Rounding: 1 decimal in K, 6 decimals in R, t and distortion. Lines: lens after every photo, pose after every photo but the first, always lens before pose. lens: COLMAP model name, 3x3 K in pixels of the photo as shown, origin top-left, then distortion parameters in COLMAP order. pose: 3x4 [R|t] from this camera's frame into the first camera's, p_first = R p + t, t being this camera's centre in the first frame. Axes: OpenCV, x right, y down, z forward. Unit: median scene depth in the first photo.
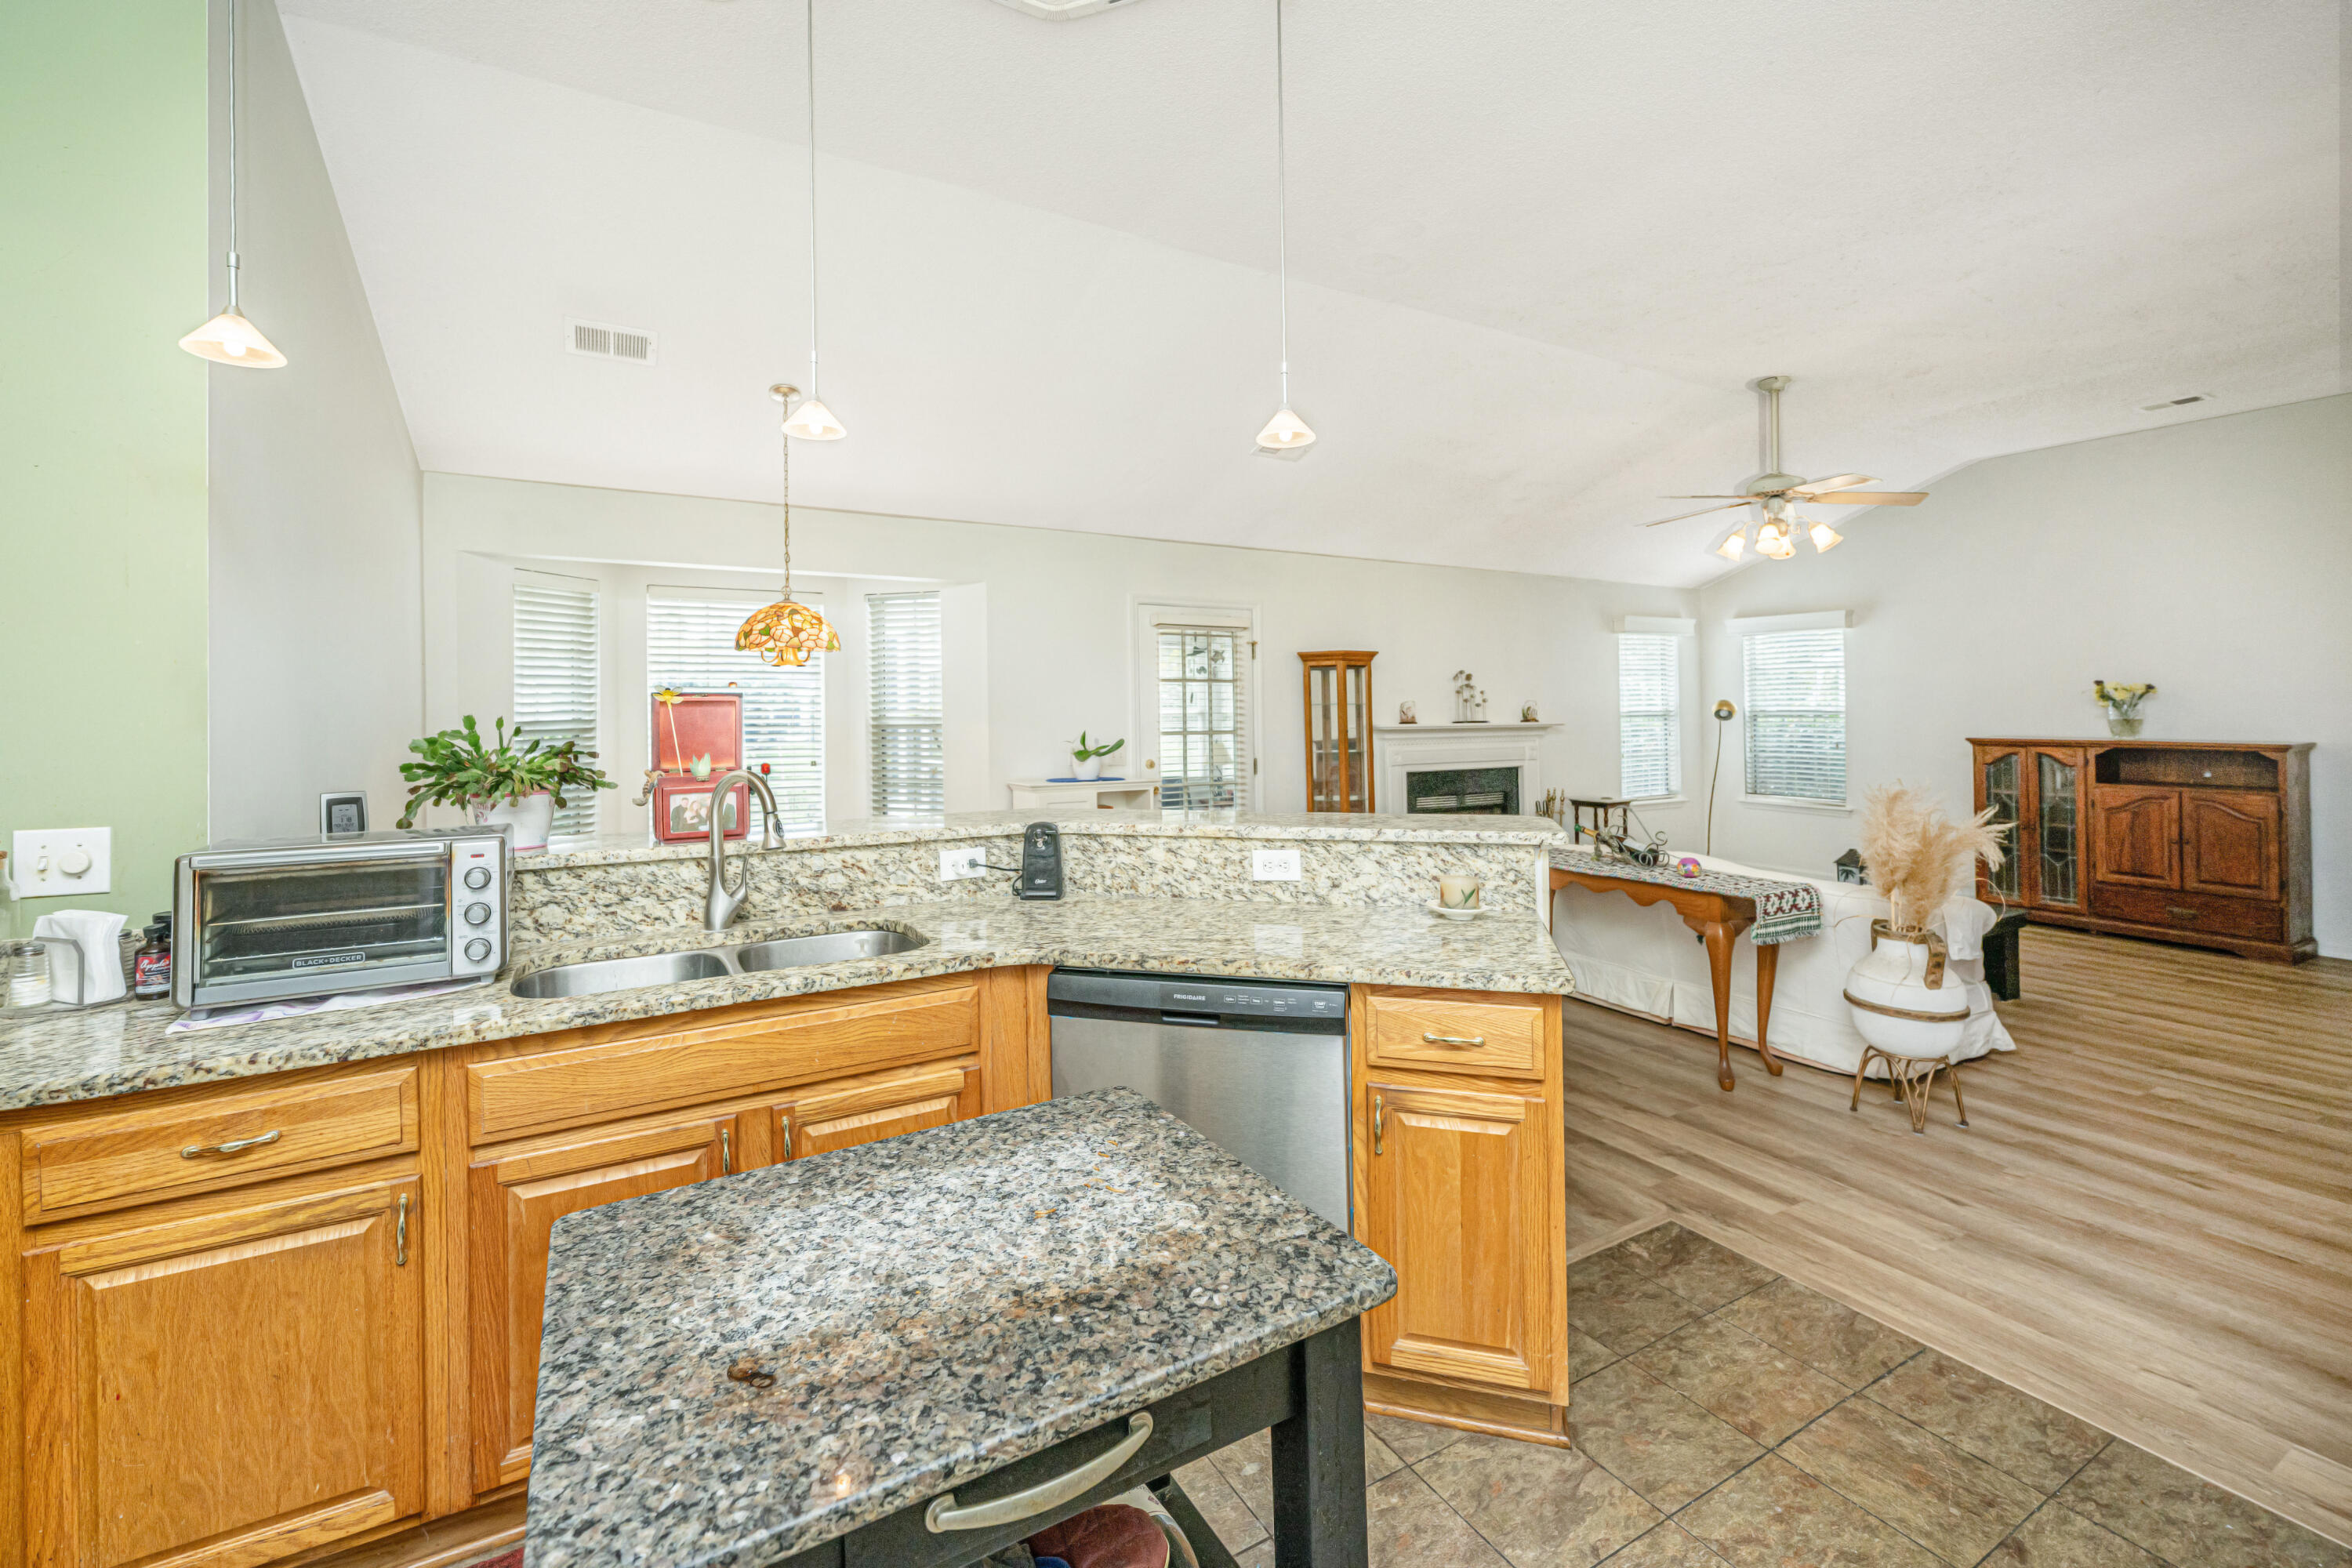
lens RADIAL K [[951.9, 0, 1153.2], [0, 951.9, 696.1], [0, 0, 1]] dist [-0.000805, 0.000051]
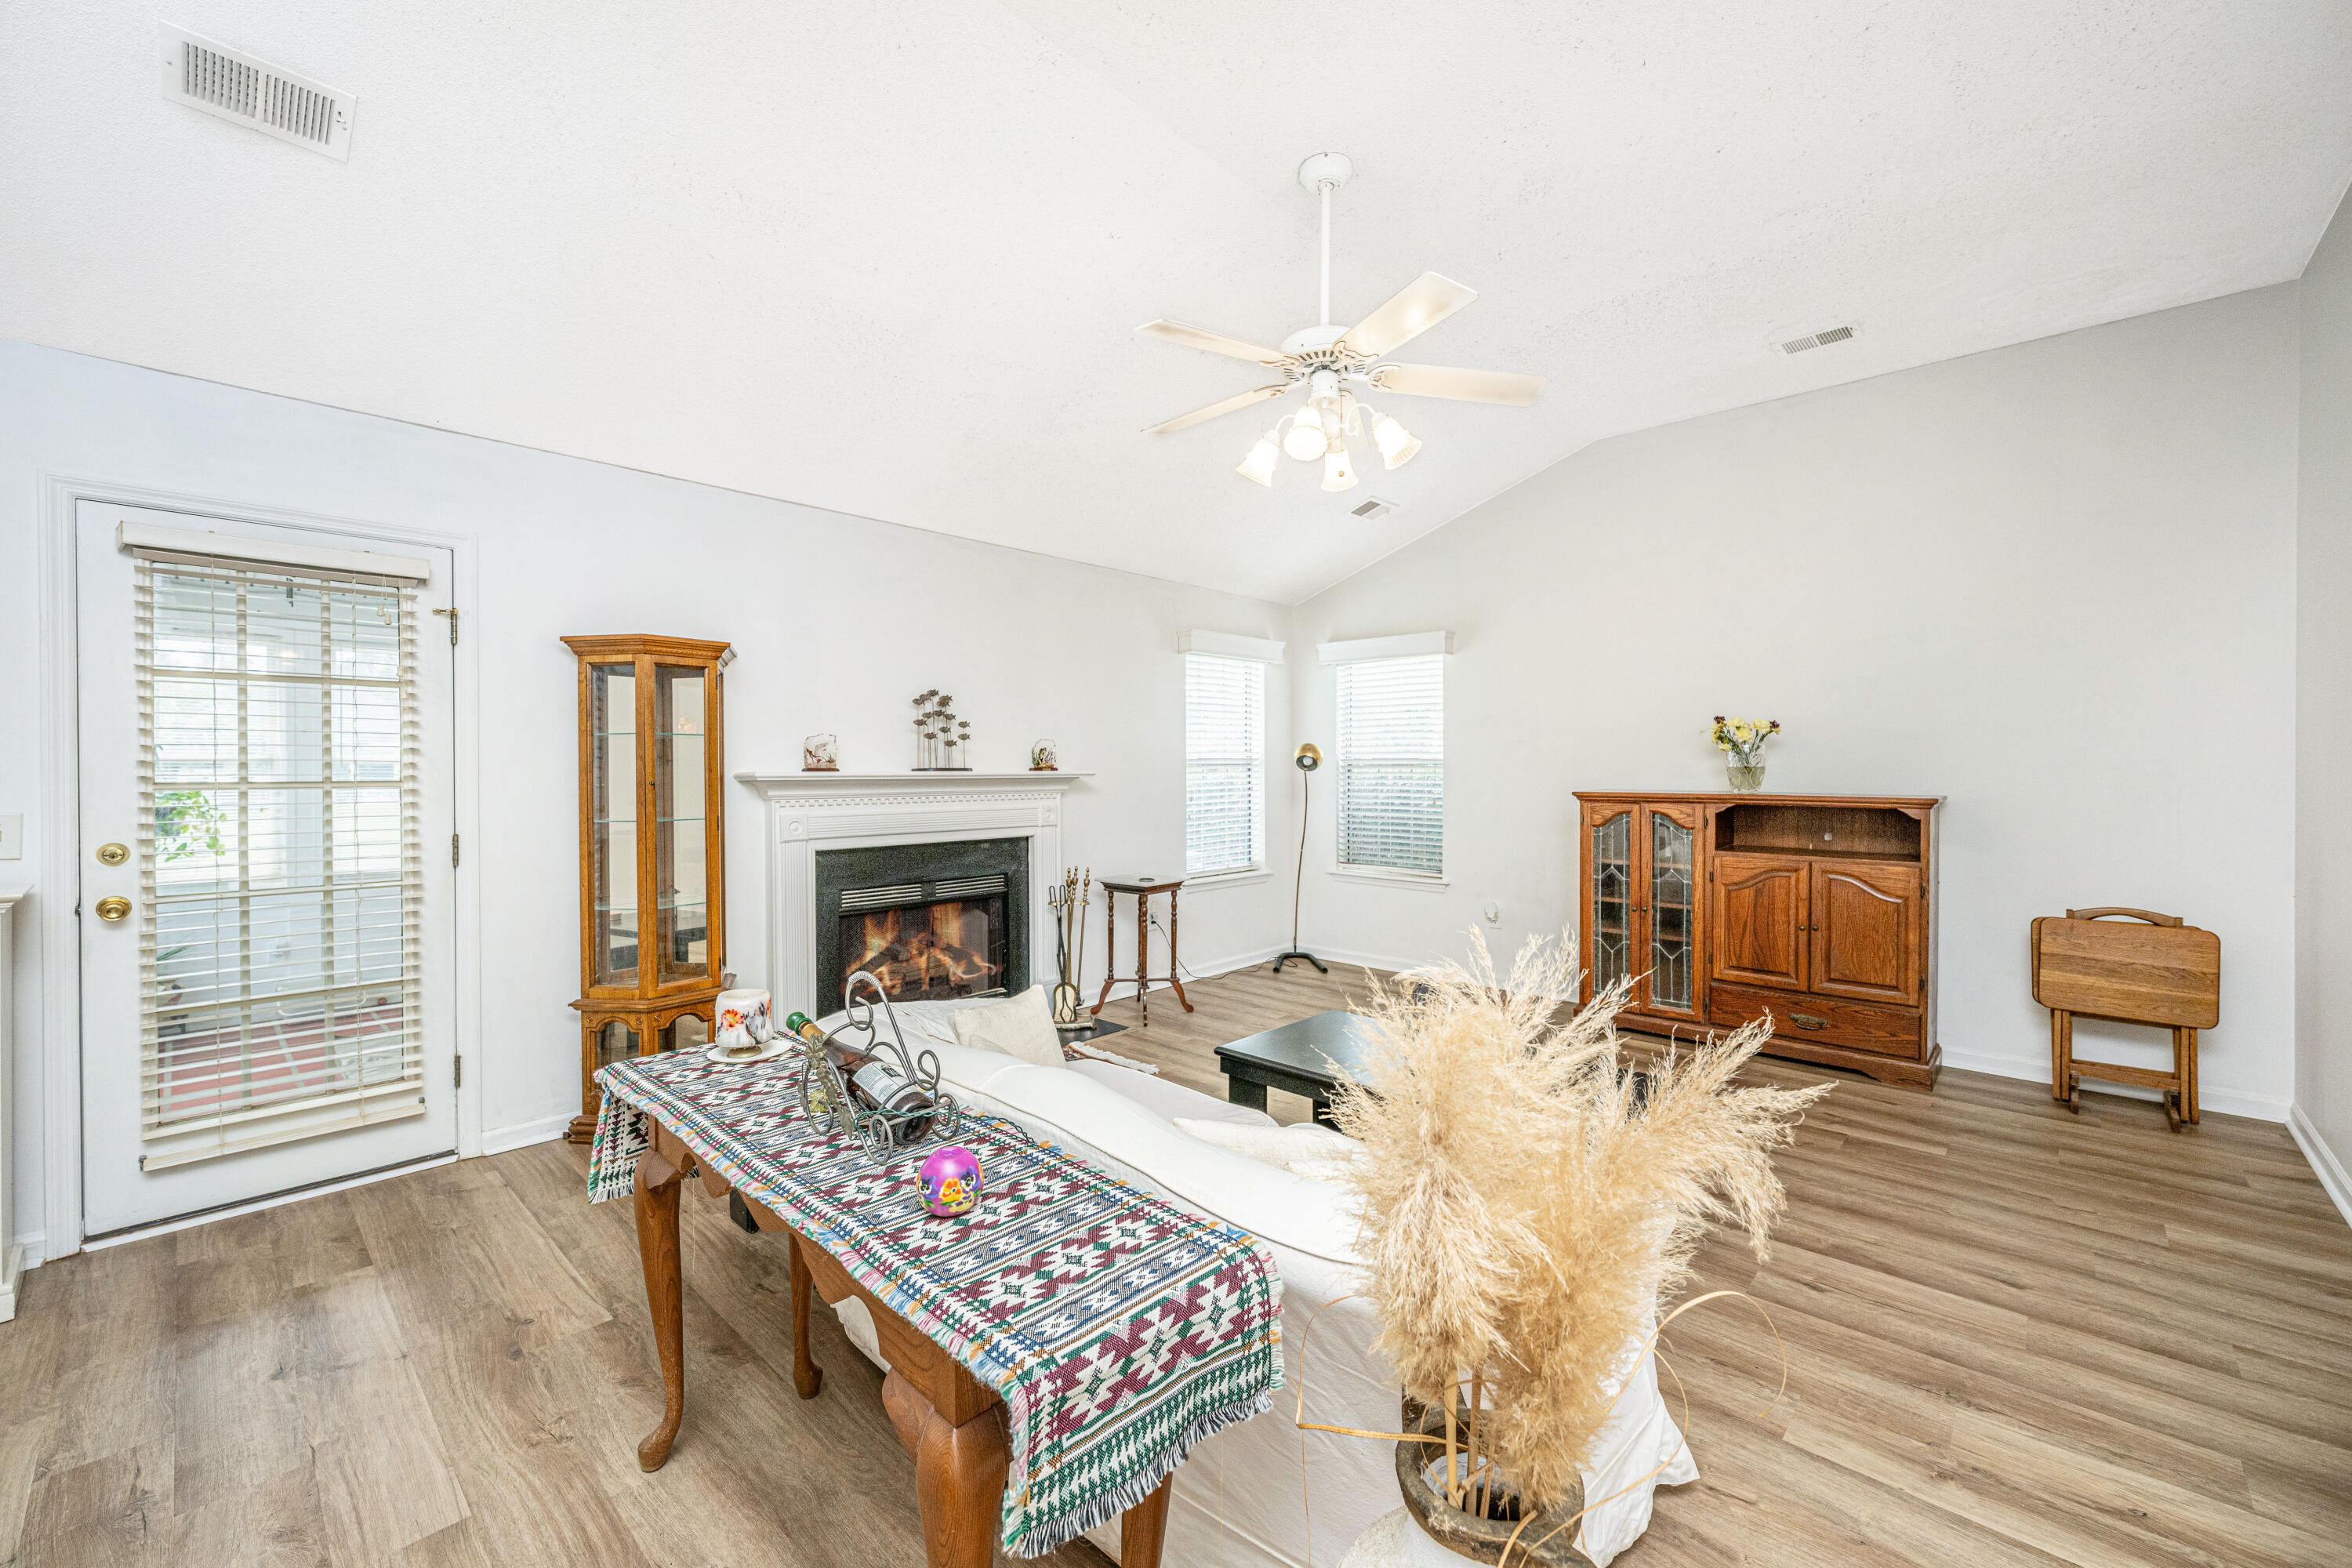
lens RADIAL K [[951.9, 0, 1159.4], [0, 951.9, 774.1], [0, 0, 1]] dist [-0.000805, 0.000051]
pose [[0.950045, 0.002634, 0.312101, 0.719560], [-0.009055, 0.999776, 0.019127, 0.043350], [-0.311980, -0.020998, 0.949856, 0.906596]]
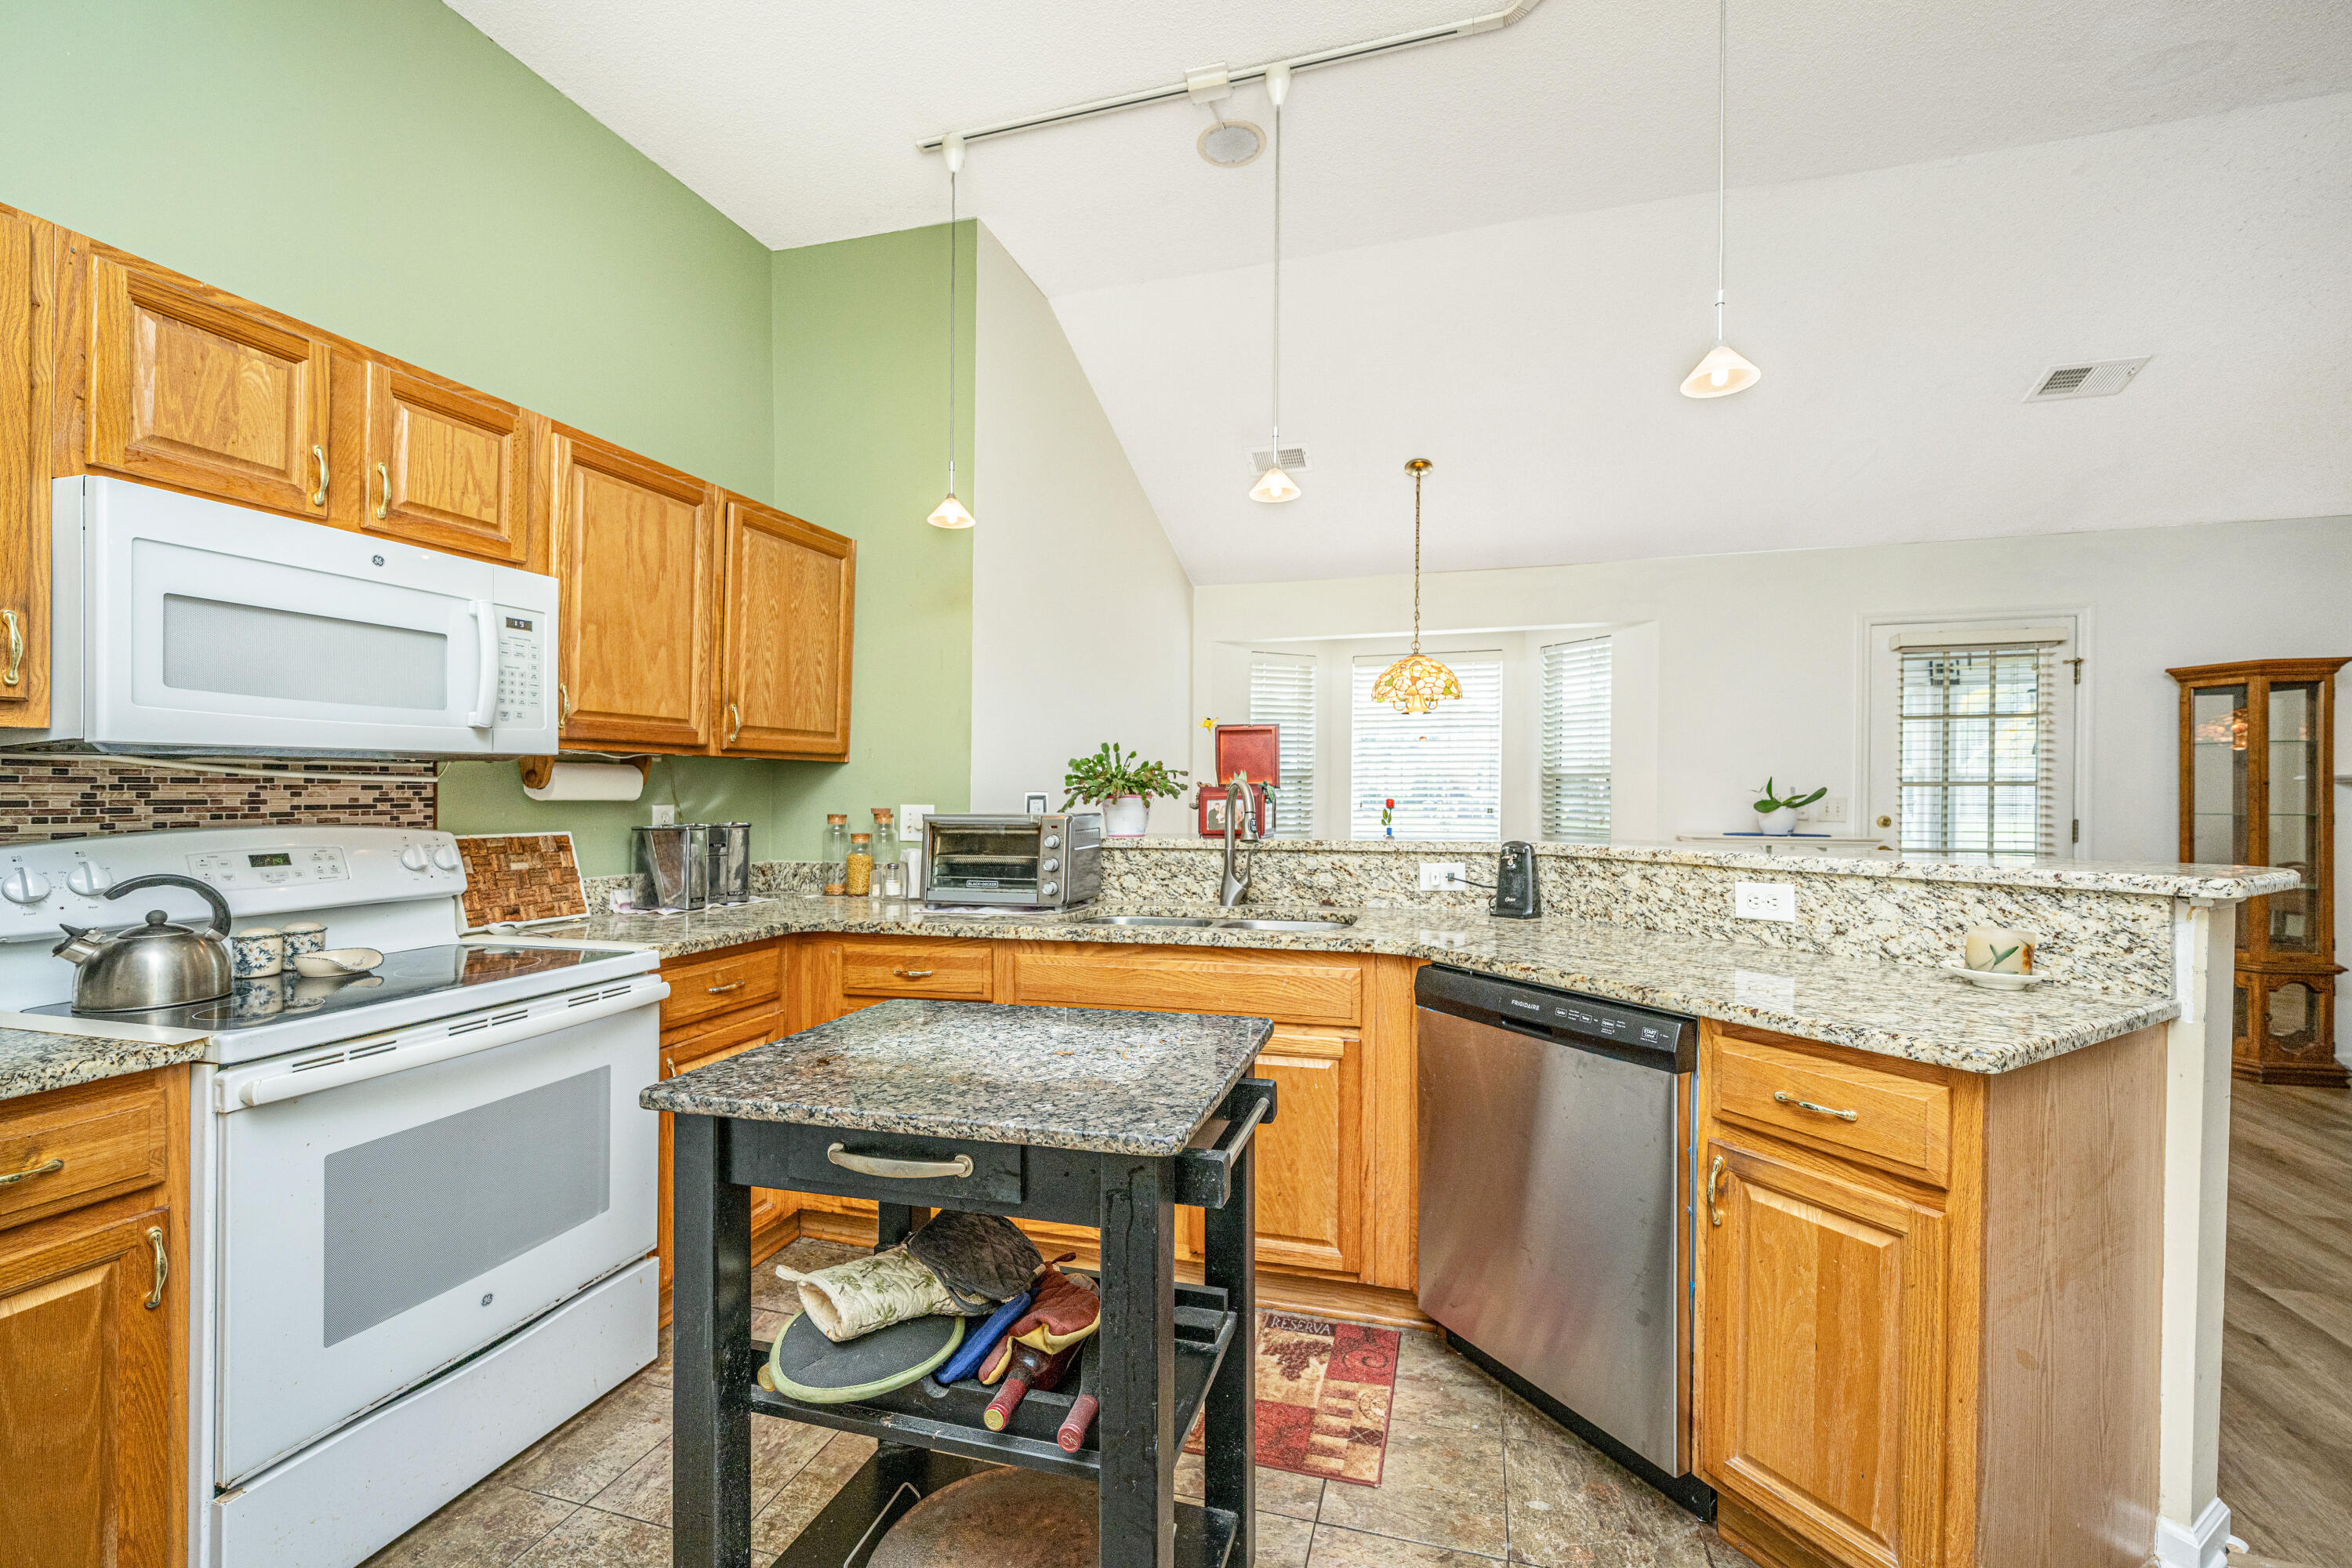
lens RADIAL K [[951.9, 0, 1239.3], [0, 951.9, 789.6], [0, 0, 1]] dist [-0.000805, 0.000051]
pose [[0.716659, 0.000763, -0.697424, 0.362736], [0.010153, 0.999882, 0.011526, 0.063983], [0.697350, -0.015341, 0.716566, 0.090097]]
